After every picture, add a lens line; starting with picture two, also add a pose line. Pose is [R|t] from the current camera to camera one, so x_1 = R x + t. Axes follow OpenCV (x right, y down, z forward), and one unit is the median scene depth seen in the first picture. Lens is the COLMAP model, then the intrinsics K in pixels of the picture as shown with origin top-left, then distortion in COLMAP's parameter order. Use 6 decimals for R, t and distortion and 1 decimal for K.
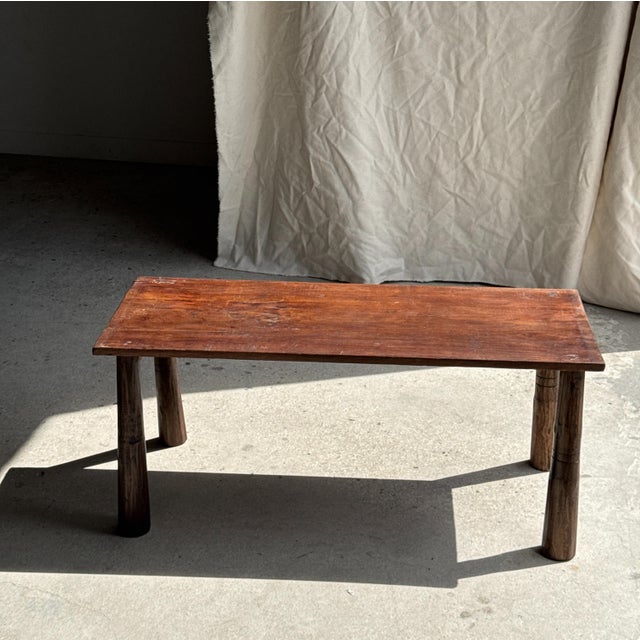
lens RADIAL K [[1187.6, 0, 328.3], [0, 1187.6, 270.8], [0, 0, 1]] dist [0.114788, 0.000000]
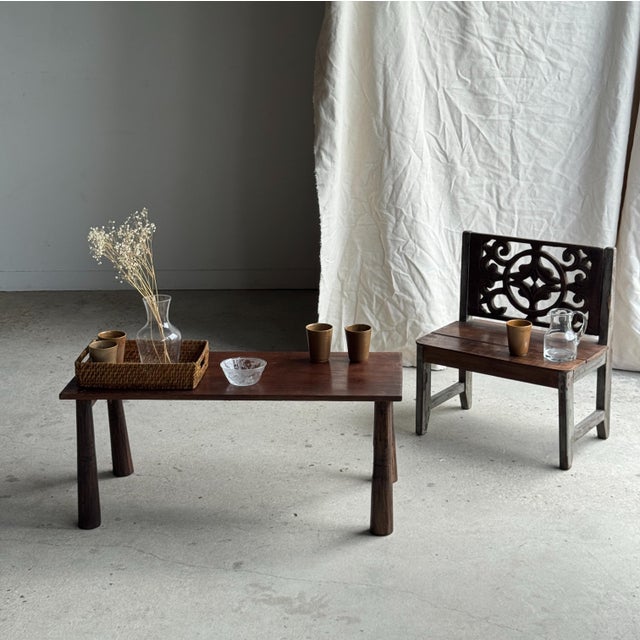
lens RADIAL K [[1187.6, 0, 326.6], [0, 1187.6, 260.3], [0, 0, 1]] dist [0.114788, 0.000000]
pose [[0.983417, -0.063936, 0.169715, -0.306090], [0.082655, 0.990965, -0.105627, 0.023129], [-0.161428, 0.117903, 0.979816, -0.254405]]
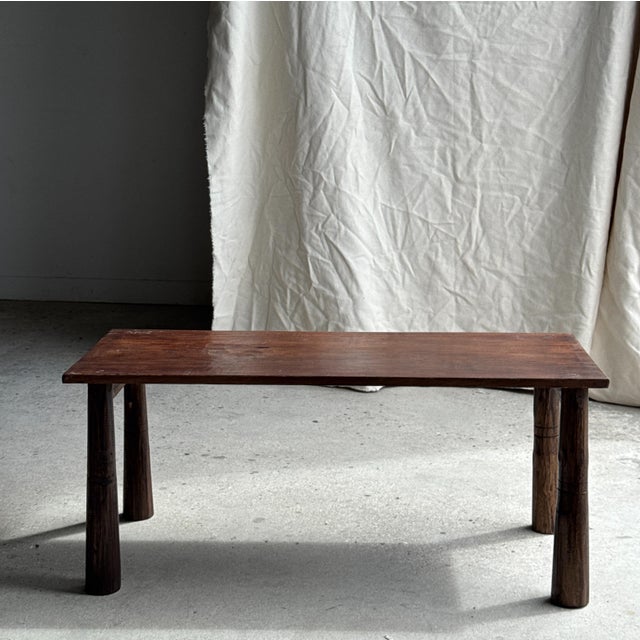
lens RADIAL K [[1187.6, 0, 327.7], [0, 1187.6, 272.8], [0, 0, 1]] dist [0.114788, 0.000000]
pose [[0.999222, -0.014539, 0.036651, -0.035382], [0.021308, 0.981228, -0.191671, 0.107670], [-0.033176, 0.192303, 0.980775, 0.041225]]
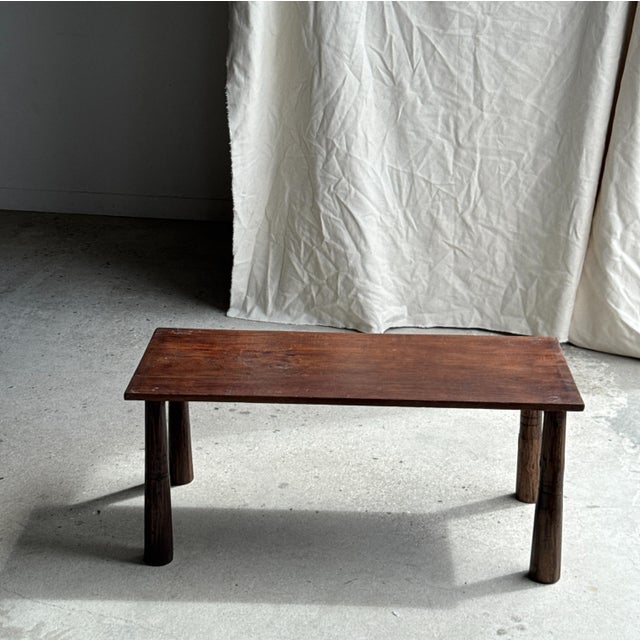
lens RADIAL K [[1187.6, 0, 318.6], [0, 1187.6, 270.9], [0, 0, 1]] dist [0.114788, 0.000000]
pose [[0.999367, -0.011284, 0.033742, -0.054468], [0.012491, 0.999282, -0.035764, -0.005995], [-0.033315, 0.036163, 0.998790, -0.072495]]
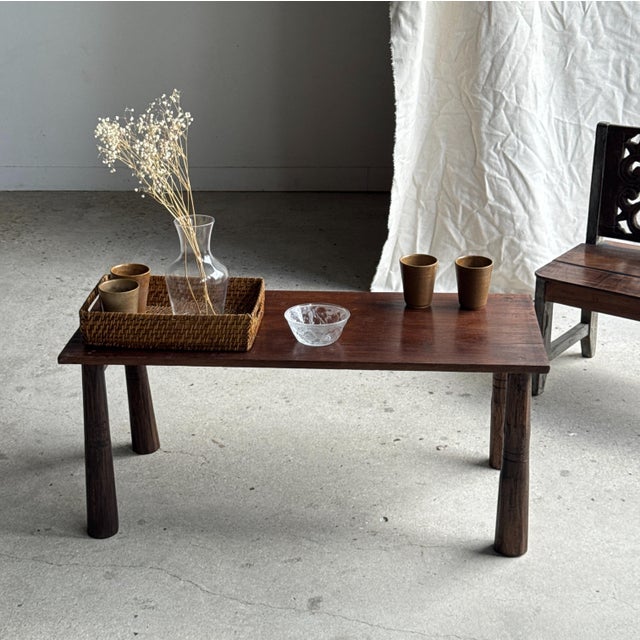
lens RADIAL K [[1187.6, 0, 310.7], [0, 1187.6, 271.9], [0, 0, 1]] dist [0.114788, 0.000000]
pose [[0.986087, -0.074705, 0.148497, -0.316639], [0.075715, 0.997129, -0.001151, -0.024720], [-0.147985, 0.012378, 0.988912, 0.040246]]
